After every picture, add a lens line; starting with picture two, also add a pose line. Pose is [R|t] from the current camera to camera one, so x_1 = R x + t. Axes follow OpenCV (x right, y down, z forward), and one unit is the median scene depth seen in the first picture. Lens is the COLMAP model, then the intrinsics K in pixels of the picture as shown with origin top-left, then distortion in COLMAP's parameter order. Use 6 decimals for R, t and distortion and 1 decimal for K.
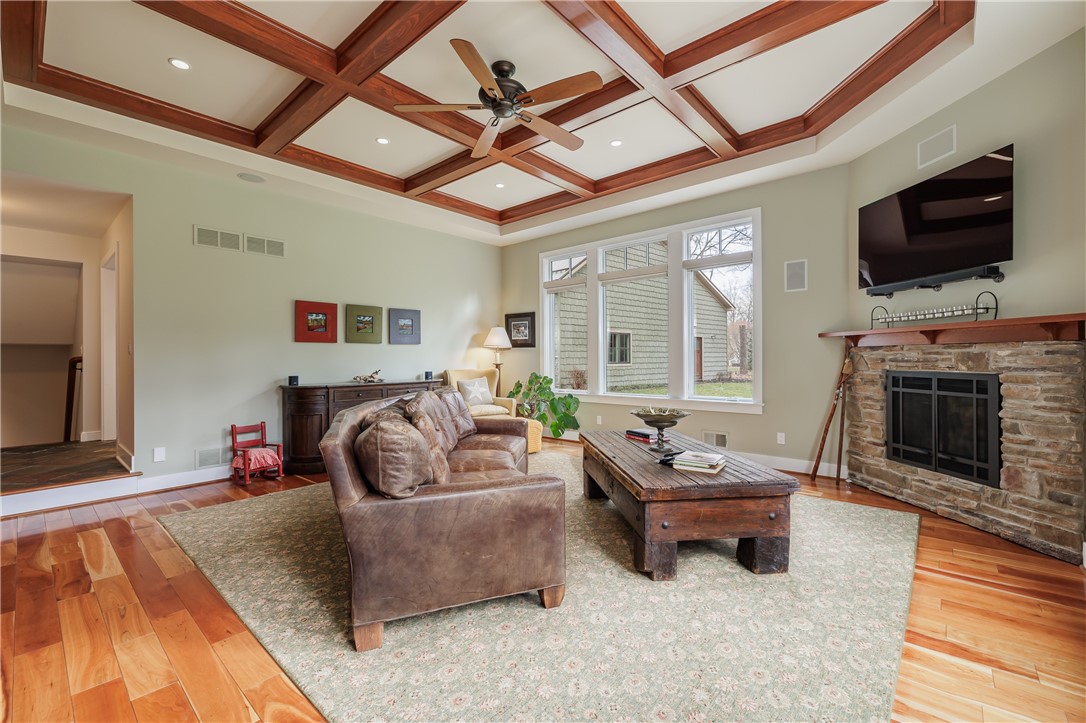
lens RADIAL K [[457.2, 0, 544.2], [0, 457.2, 356.9], [0, 0, 1]] dist [-0.001237, -0.000741]
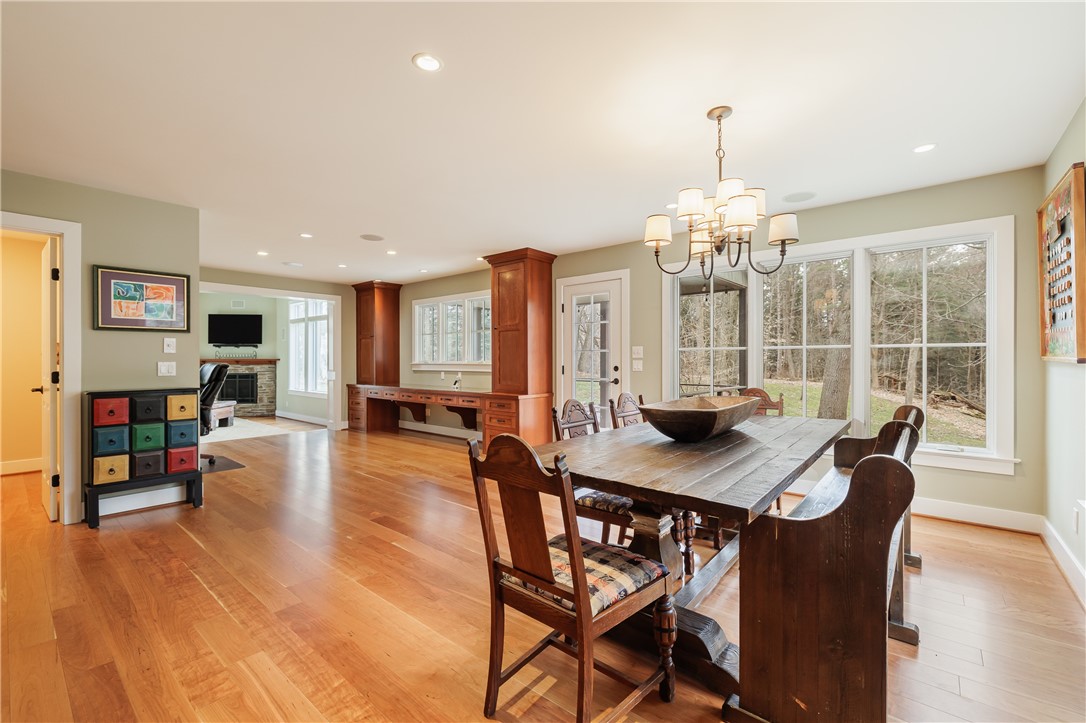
lens RADIAL K [[457.2, 0, 544.2], [0, 457.2, 356.9], [0, 0, 1]] dist [-0.001237, -0.000741]
pose [[-0.012321, 0.009462, 0.999879, -2.215950], [0.003846, 0.999948, -0.009416, -0.039932], [-0.999917, 0.003729, -0.012357, -1.044958]]
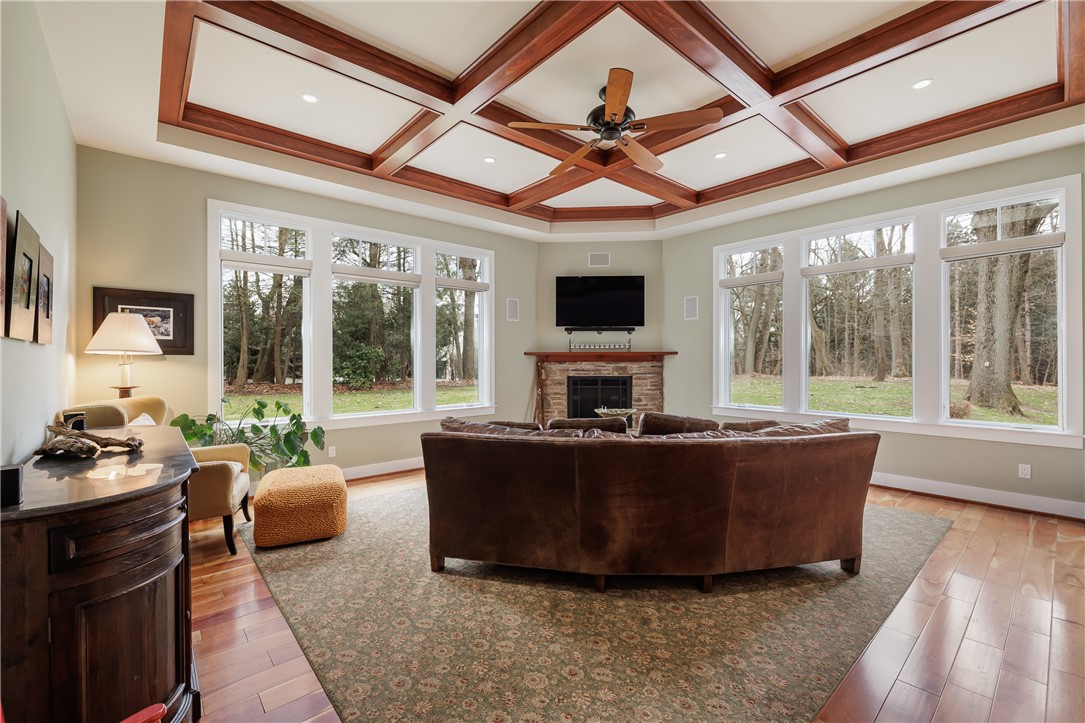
lens RADIAL K [[457.0, 0, 542.7], [0, 457.0, 359.2], [0, 0, 1]] dist [-0.000628, -0.000032]
pose [[0.143190, 0.010726, 0.989637, -0.984001], [0.001020, 0.999939, -0.010985, -0.015646], [-0.989695, 0.002583, 0.143171, 0.878760]]
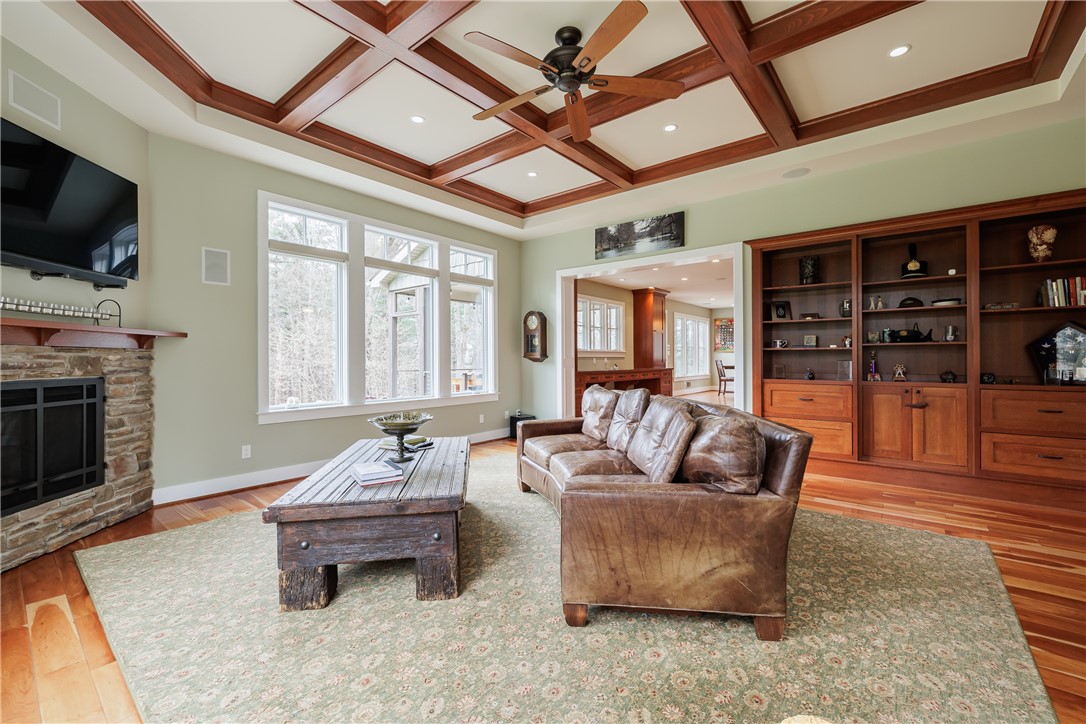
lens RADIAL K [[457.2, 0, 544.2], [0, 457.2, 357.4], [0, 0, 1]] dist [-0.001237, -0.000741]
pose [[-0.999624, 0.010540, -0.025327, -0.010996], [0.010630, 0.999938, -0.003404, 0.004448], [0.025289, -0.003672, -0.999673, 1.668361]]
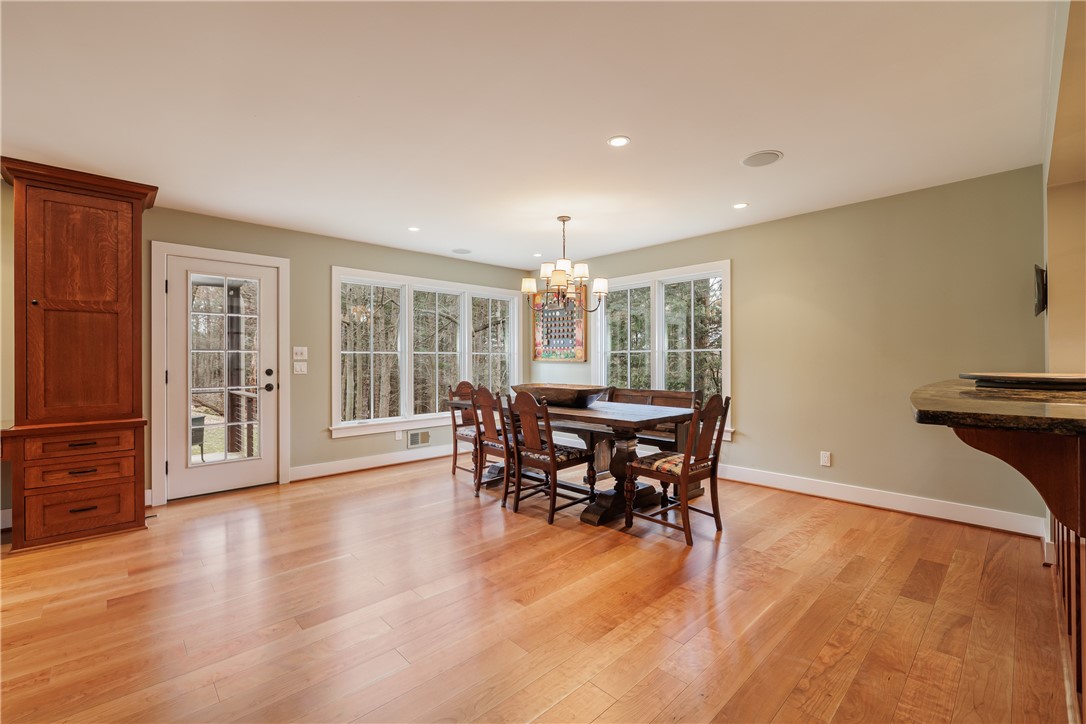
lens RADIAL K [[458.9, 0, 541.3], [0, 458.9, 357.6], [0, 0, 1]] dist [-0.004505, 0.000033]
pose [[-0.994953, 0.009584, 0.099888, -1.653426], [0.009011, 0.999940, -0.006186, -0.040914], [-0.099942, -0.005255, -0.994979, -0.206413]]
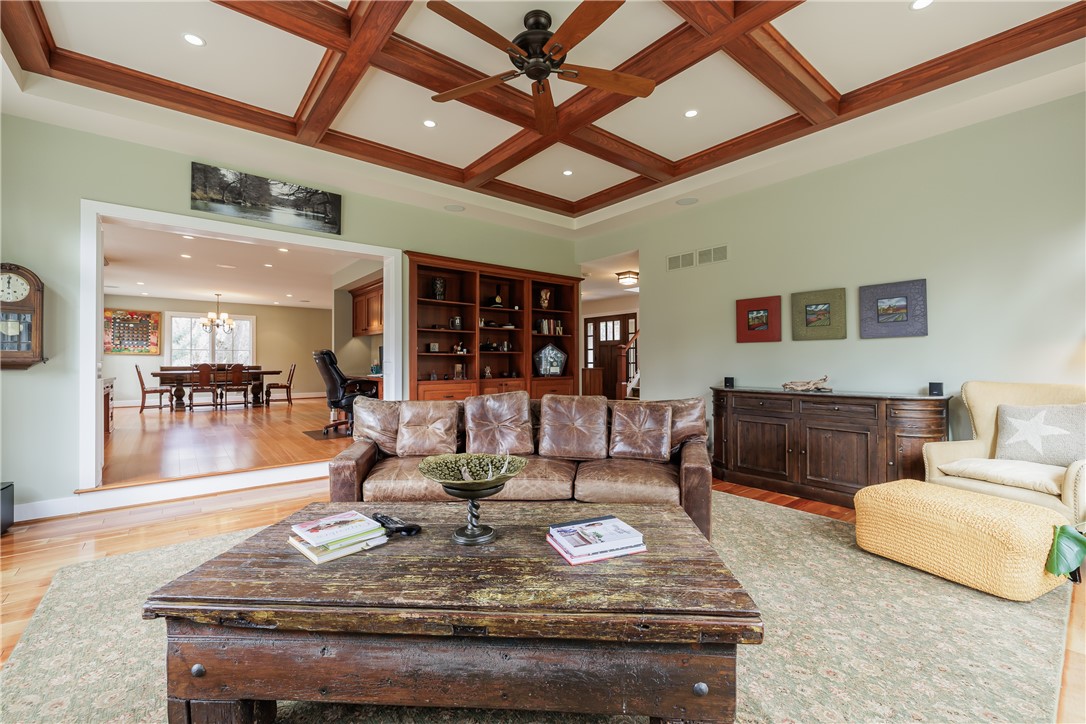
lens RADIAL K [[457.2, 0, 544.2], [0, 457.2, 357.4], [0, 0, 1]] dist [-0.001237, -0.000741]
pose [[-0.177352, -0.001796, -0.984146, 0.653300], [0.004443, 0.999987, -0.002625, -0.001231], [0.984138, -0.004838, -0.177341, 1.019187]]
